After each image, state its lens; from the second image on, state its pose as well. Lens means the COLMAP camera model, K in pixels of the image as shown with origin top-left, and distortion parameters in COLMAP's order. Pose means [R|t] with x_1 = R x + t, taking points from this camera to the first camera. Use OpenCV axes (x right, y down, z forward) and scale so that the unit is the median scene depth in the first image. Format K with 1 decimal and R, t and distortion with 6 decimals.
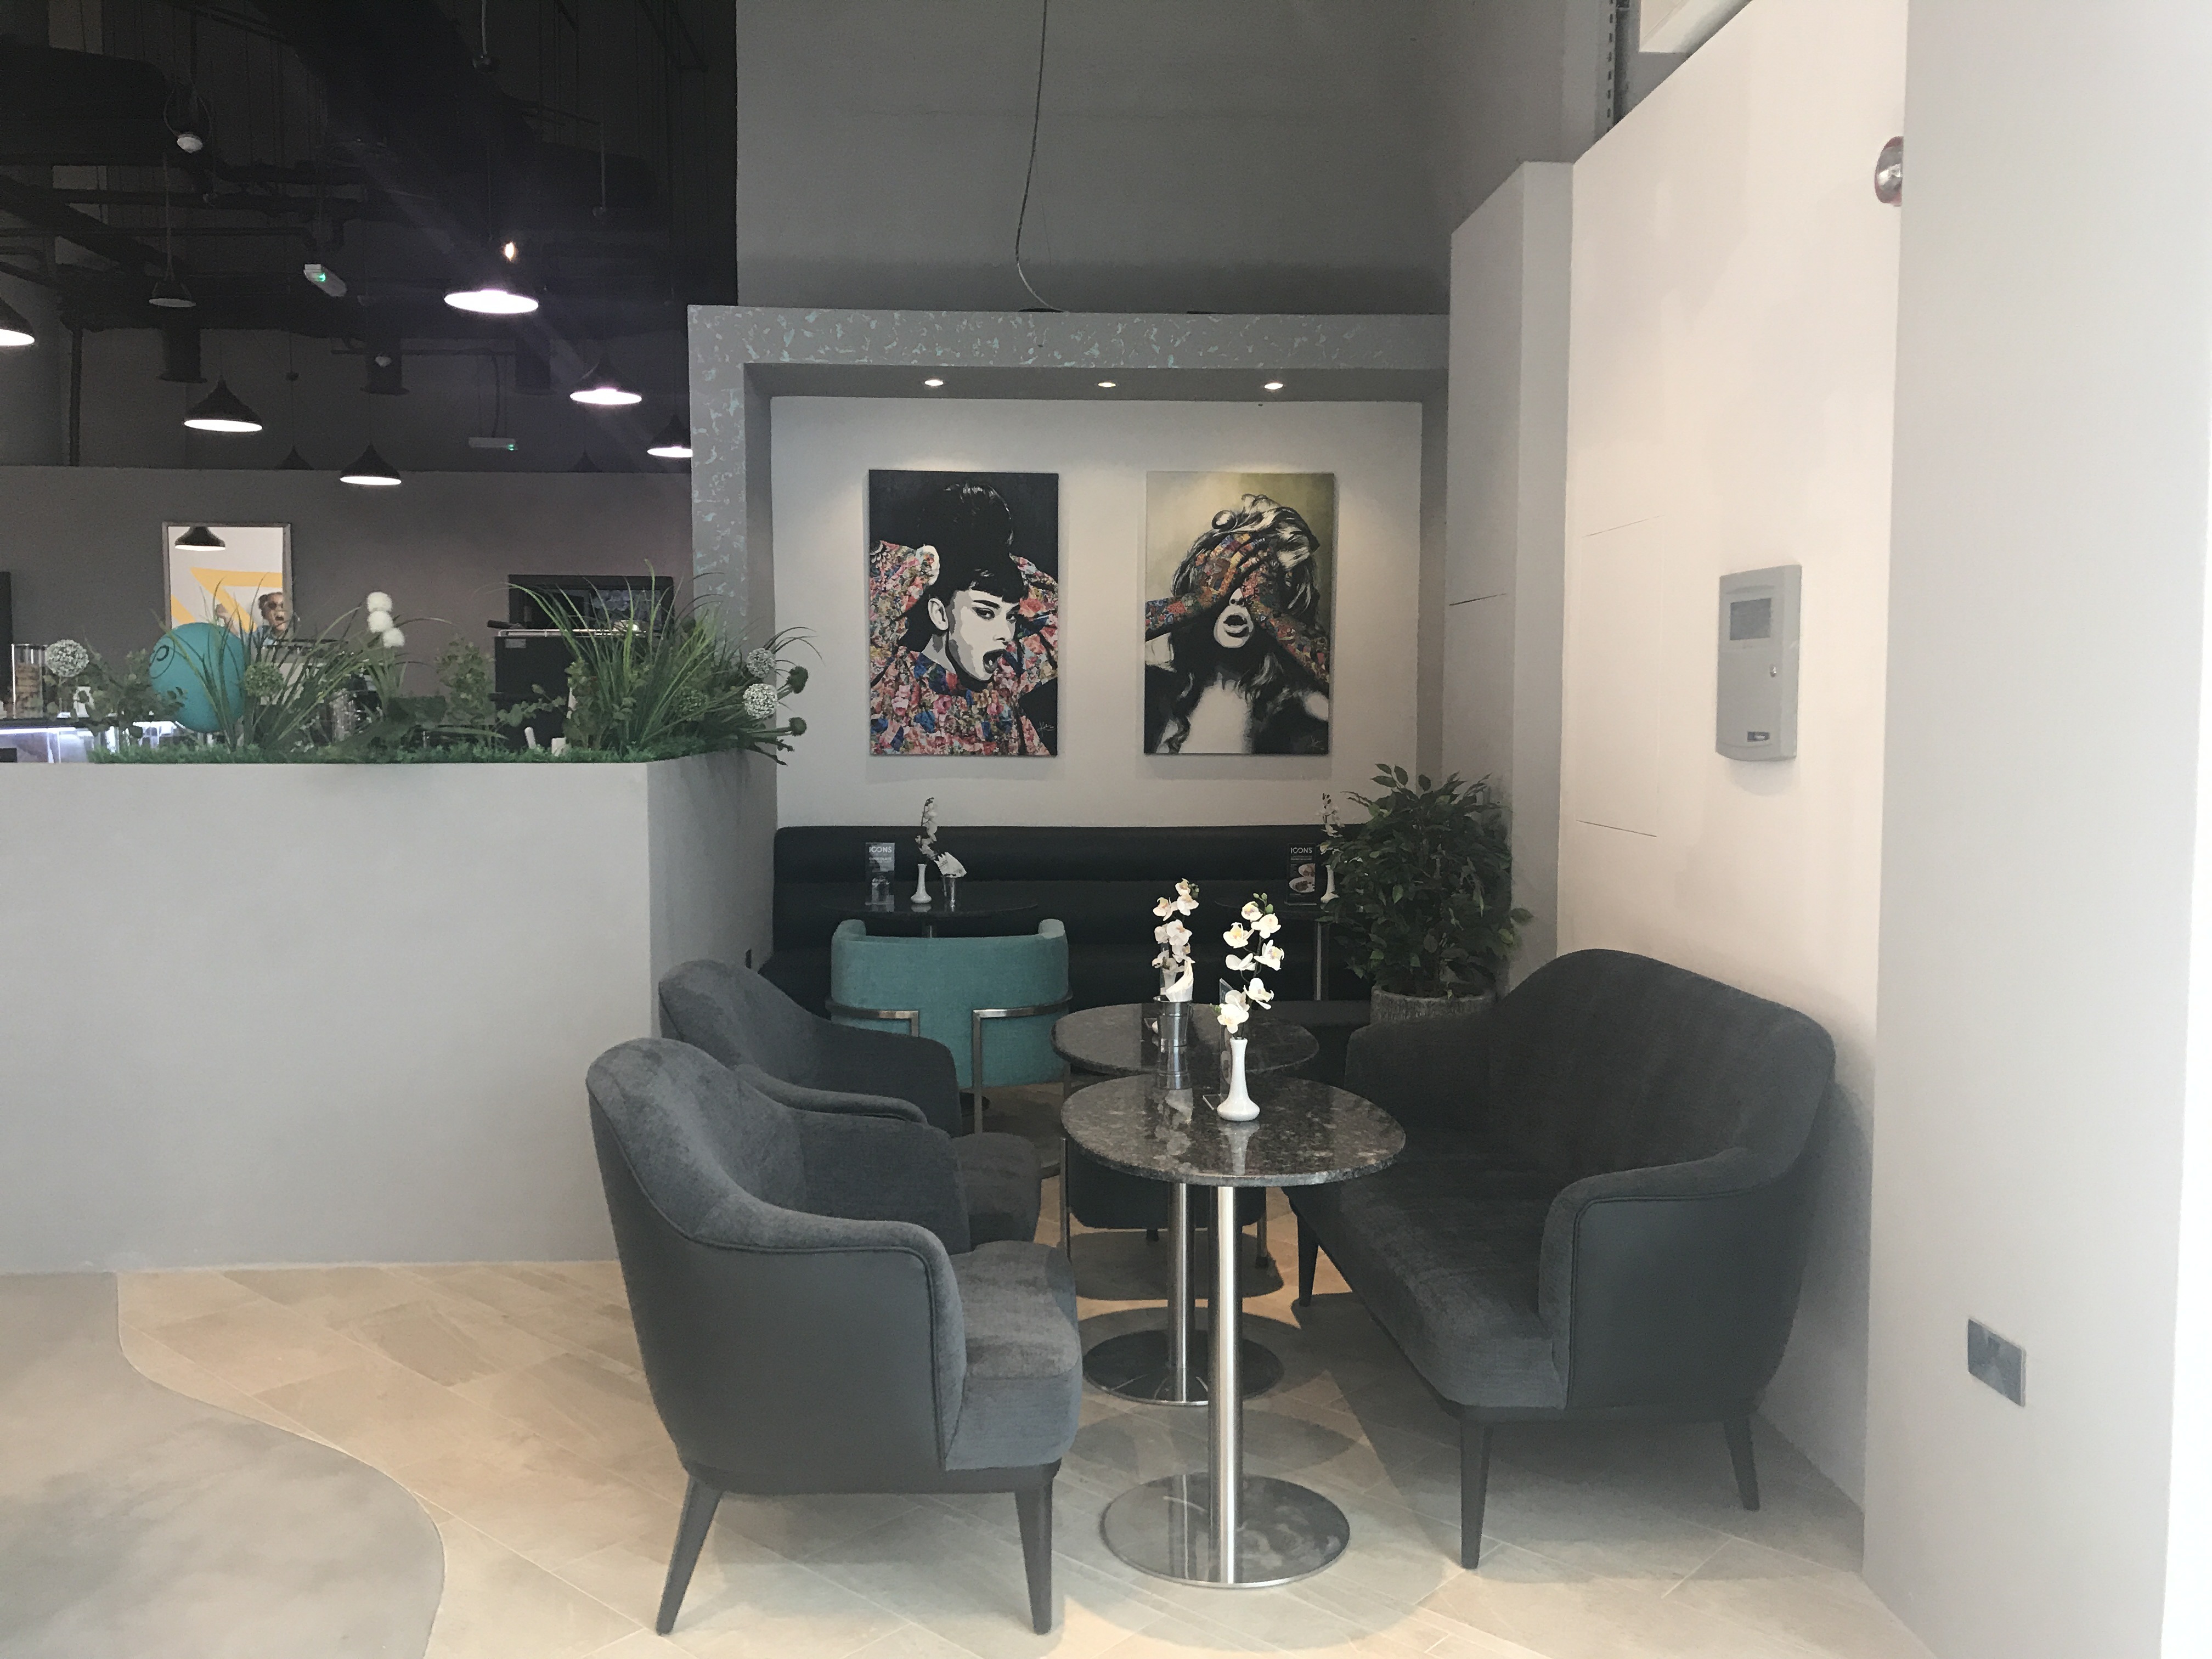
lens RADIAL K [[1806.0, 0, 1105.6], [0, 1806.0, 827.8], [0, 0, 1]] dist [0.053005, -0.058556]
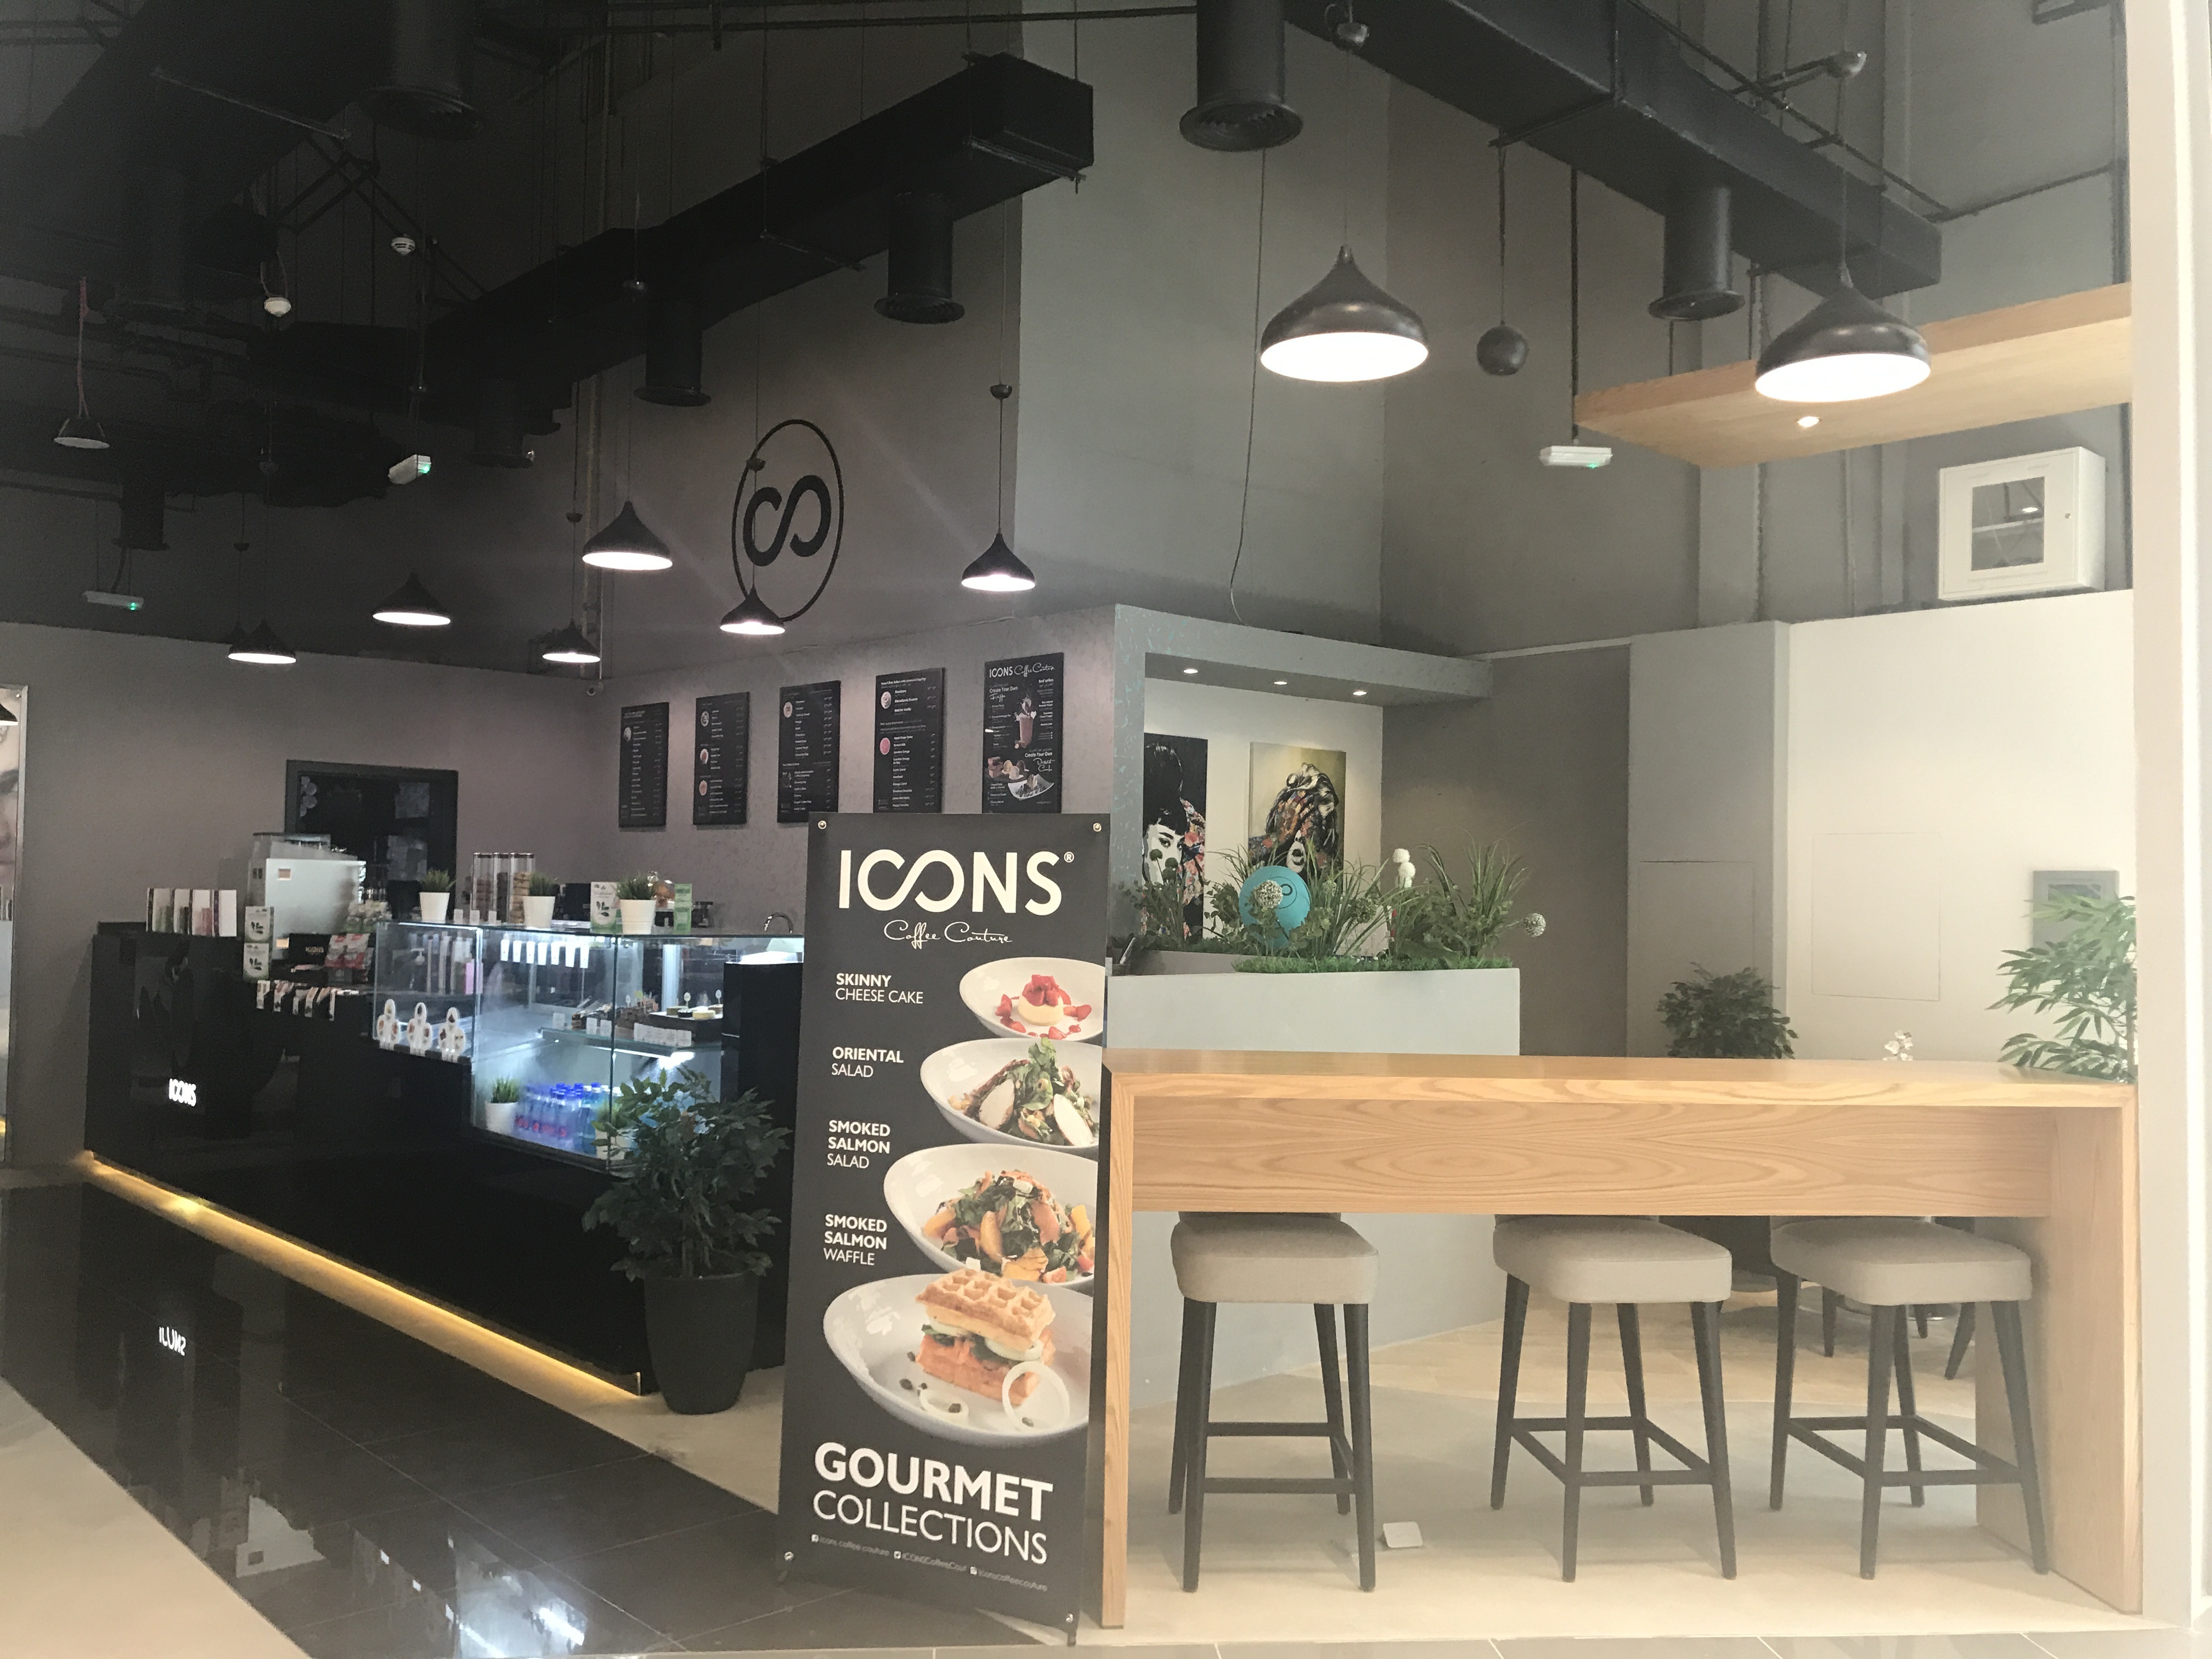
lens RADIAL K [[1806.0, 0, 1100.8], [0, 1806.0, 834.8], [0, 0, 1]] dist [0.053005, -0.058556]
pose [[0.778831, 0.036316, 0.626181, -0.901608], [0.025051, 0.995725, -0.088905, -0.010984], [-0.626733, 0.084928, 0.774592, 0.034389]]
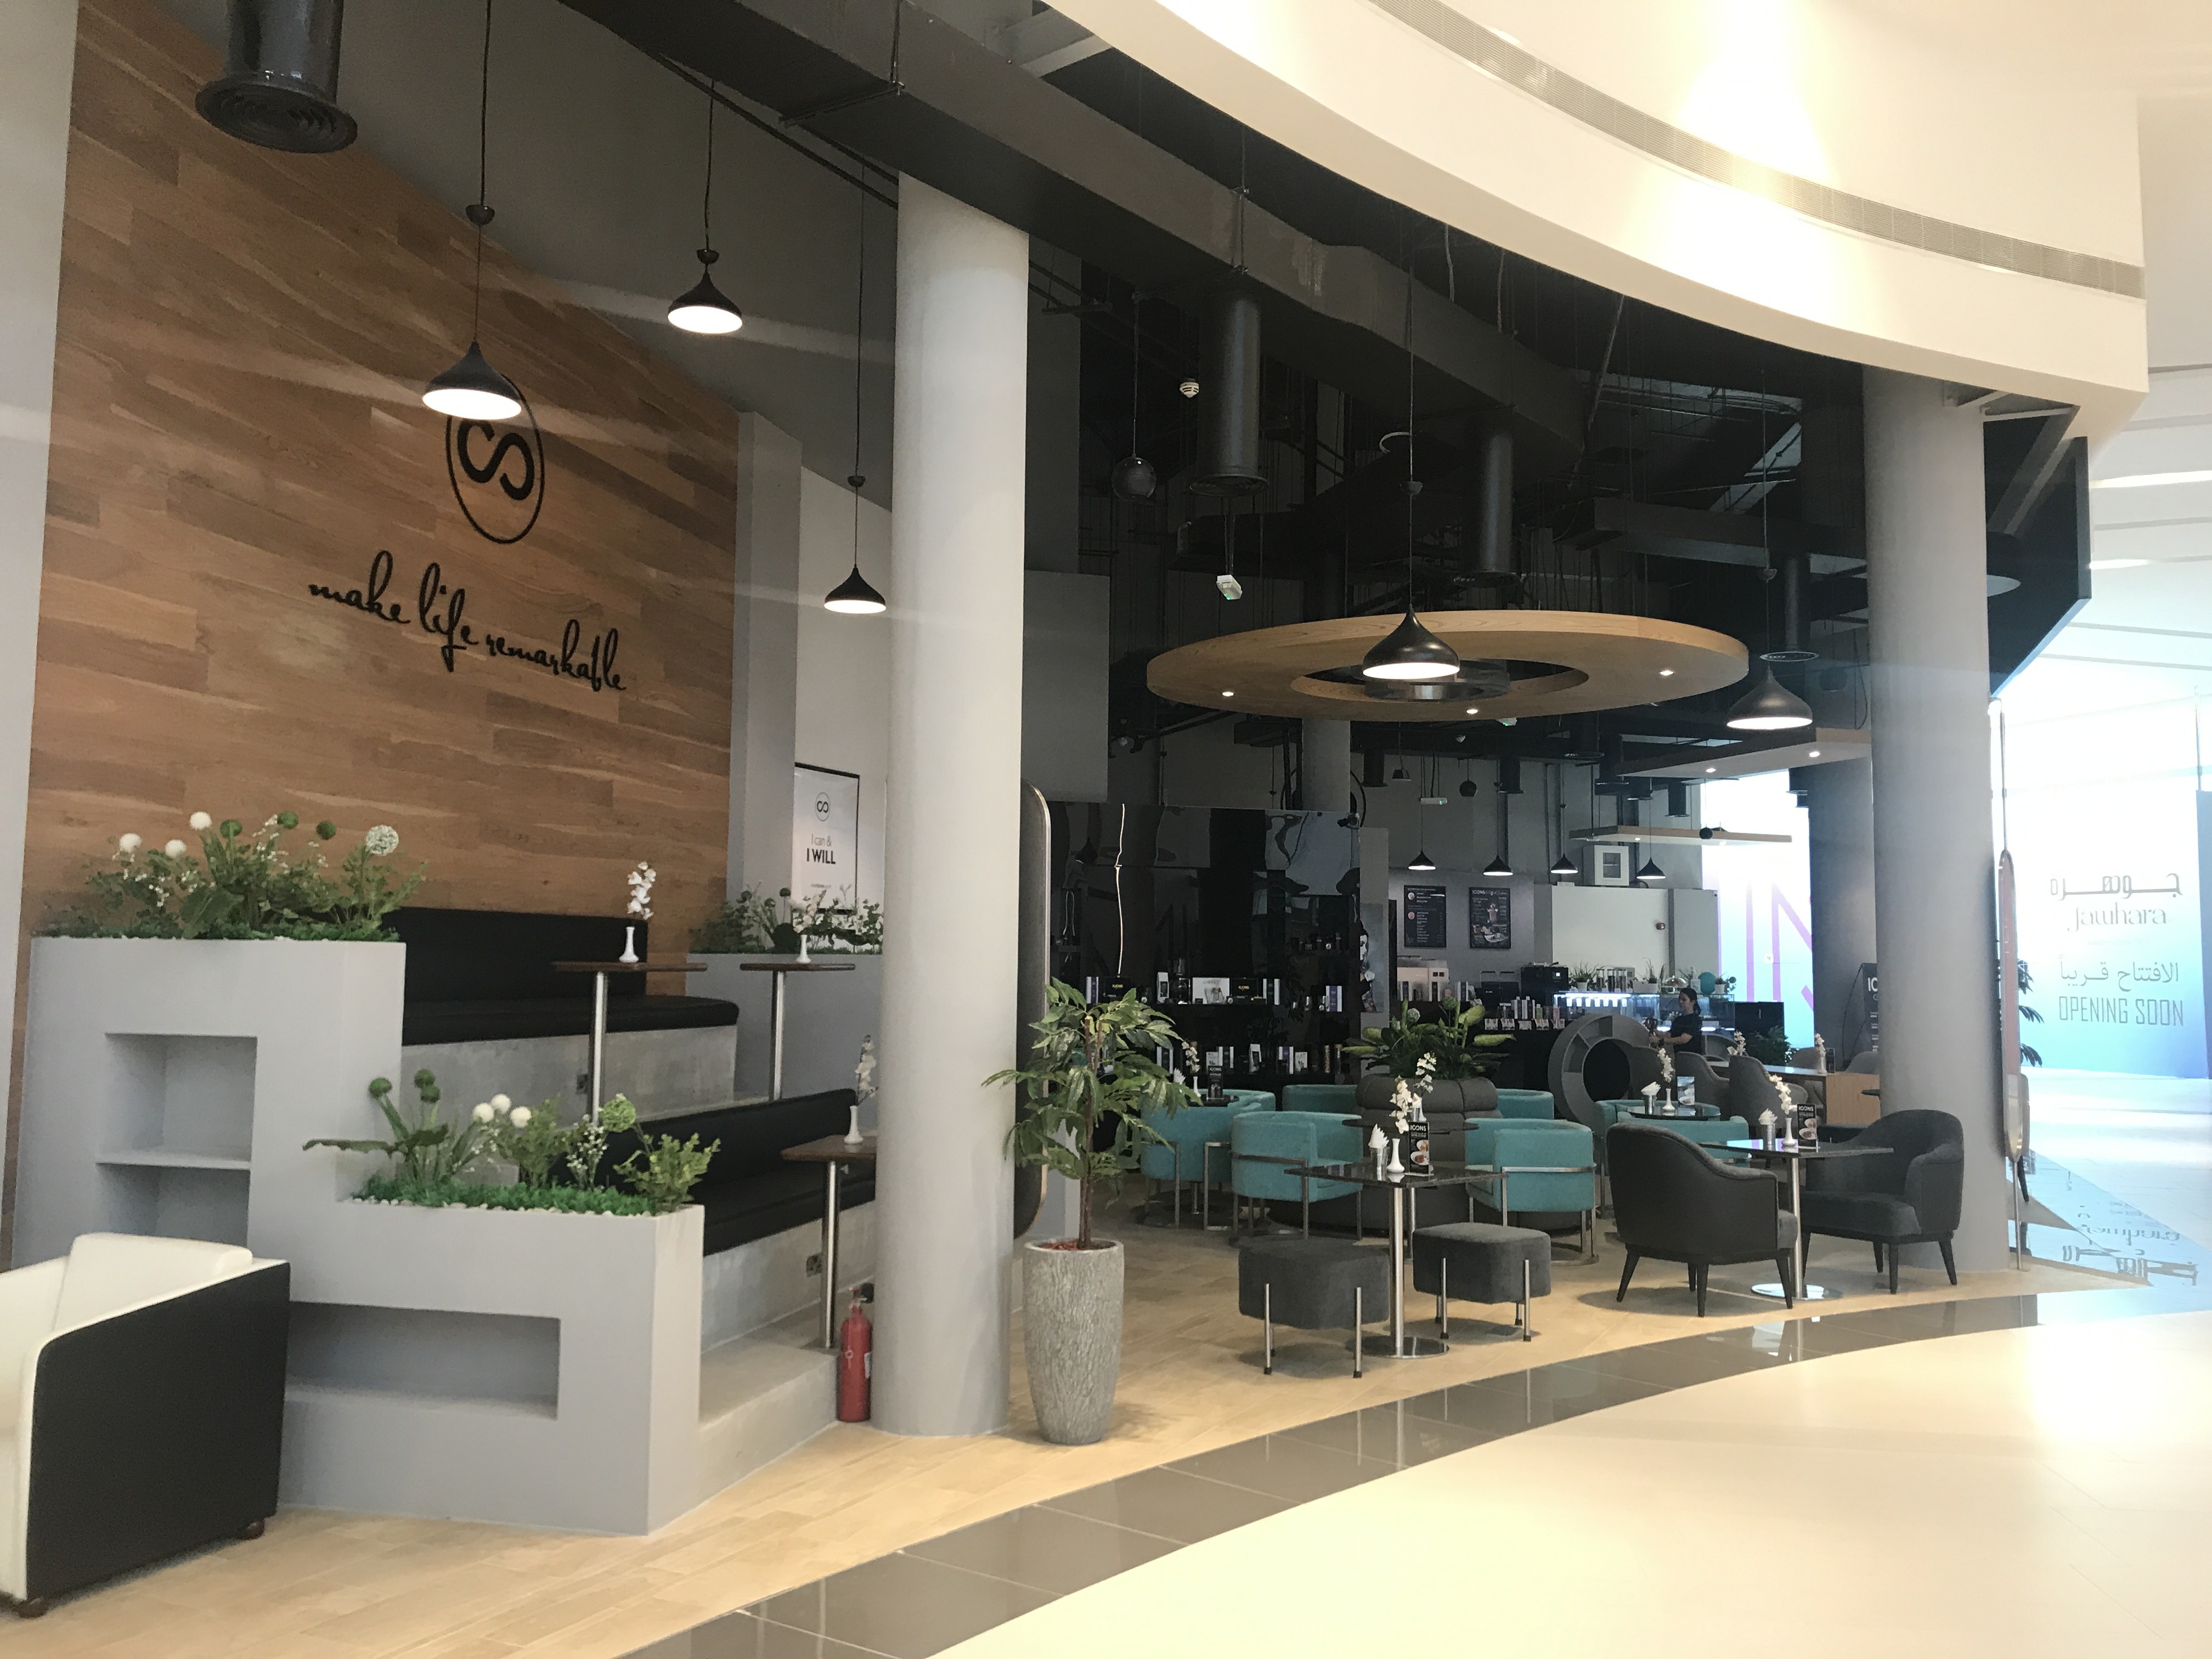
lens RADIAL K [[1806.0, 0, 1095.0], [0, 1806.0, 817.4], [0, 0, 1]] dist [0.053005, -0.058556]
pose [[-0.256311, 0.081227, 0.963175, -3.070342], [0.058887, 0.995924, -0.068318, -0.180510], [-0.964799, 0.039208, -0.260049, 2.447285]]
